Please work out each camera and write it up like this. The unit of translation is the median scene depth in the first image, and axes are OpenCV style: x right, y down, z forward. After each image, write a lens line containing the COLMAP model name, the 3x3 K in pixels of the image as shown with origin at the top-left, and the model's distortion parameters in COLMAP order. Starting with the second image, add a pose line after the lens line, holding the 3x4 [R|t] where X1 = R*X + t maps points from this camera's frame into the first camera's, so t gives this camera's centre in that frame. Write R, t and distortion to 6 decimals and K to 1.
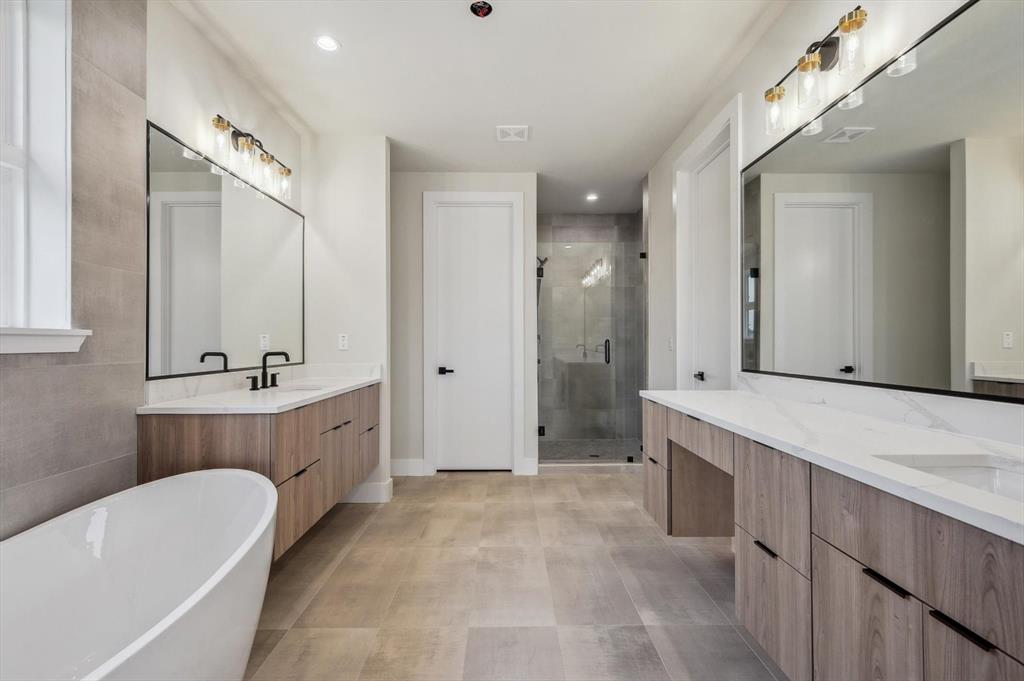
lens RADIAL K [[458.7, 0, 512.0], [0, 458.7, 340.5], [0, 0, 1]] dist [0.000972, 0.000109]
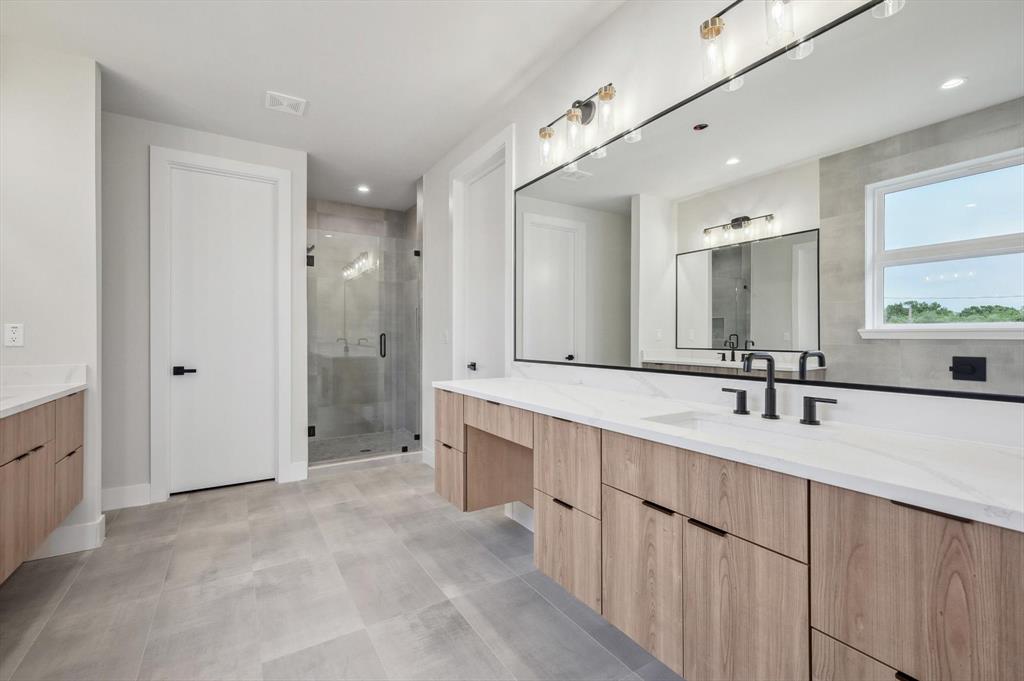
lens RADIAL K [[445.2, 0, 513.3], [0, 445.2, 337.0], [0, 0, 1]] dist [0.000241, 0.000217]
pose [[0.853636, 0.000190, 0.520869, -0.093768], [-0.003087, 0.999984, 0.004694, 0.000518], [-0.520860, -0.005615, 0.853624, 0.025630]]
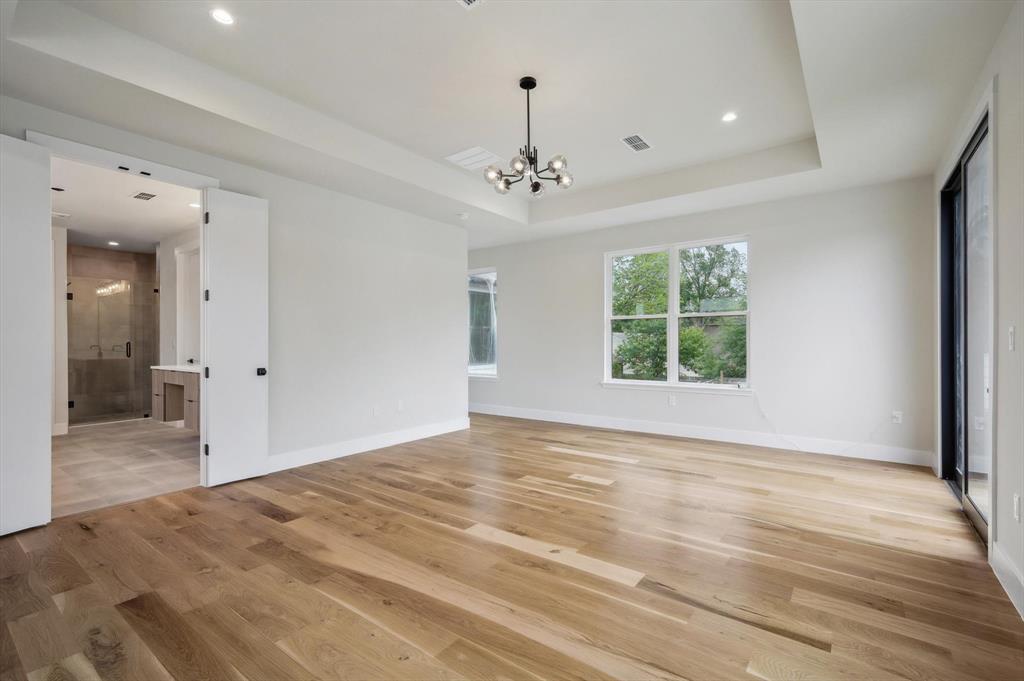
lens RADIAL K [[454.4, 0, 512.0], [0, 454.4, 340.5], [0, 0, 1]] dist [-0.000675, 0.000061]
pose [[0.603465, -0.000864, 0.797389, -0.398546], [-0.000270, 0.999999, 0.001288, -0.015419], [-0.797389, -0.000993, 0.603465, -1.642591]]
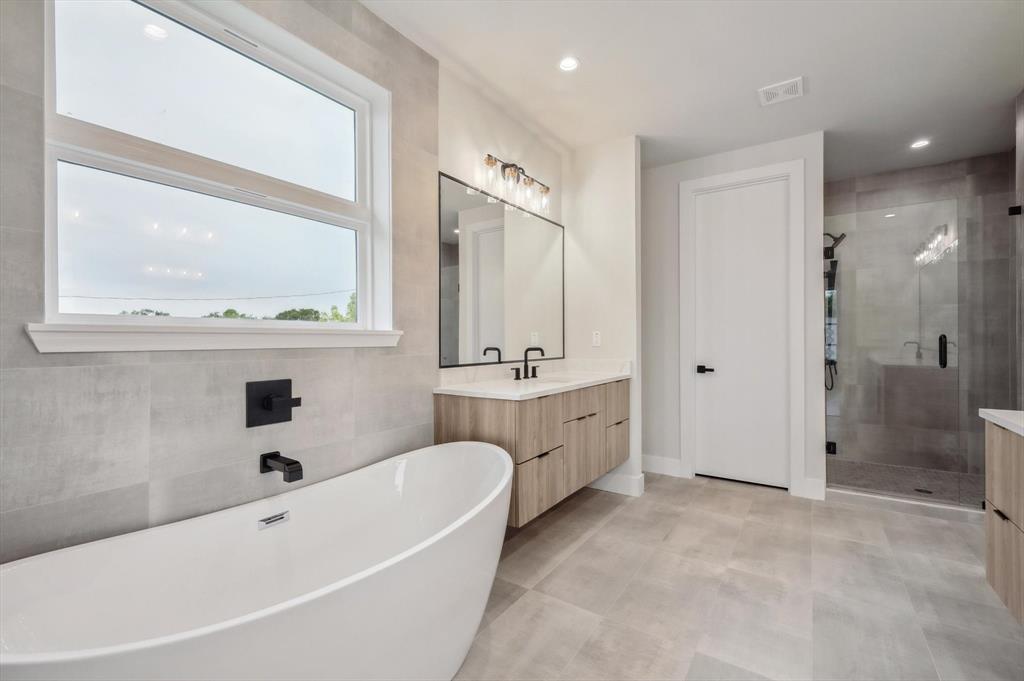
lens RADIAL K [[442.5, 0, 510.5], [0, 442.5, 341.5], [0, 0, 1]] dist [0.000349, -0.000195]
pose [[0.818963, 0.001607, -0.573845, 0.080187], [0.003706, 0.999960, 0.008088, 0.000002], [0.573835, -0.008750, 0.818924, 0.053513]]
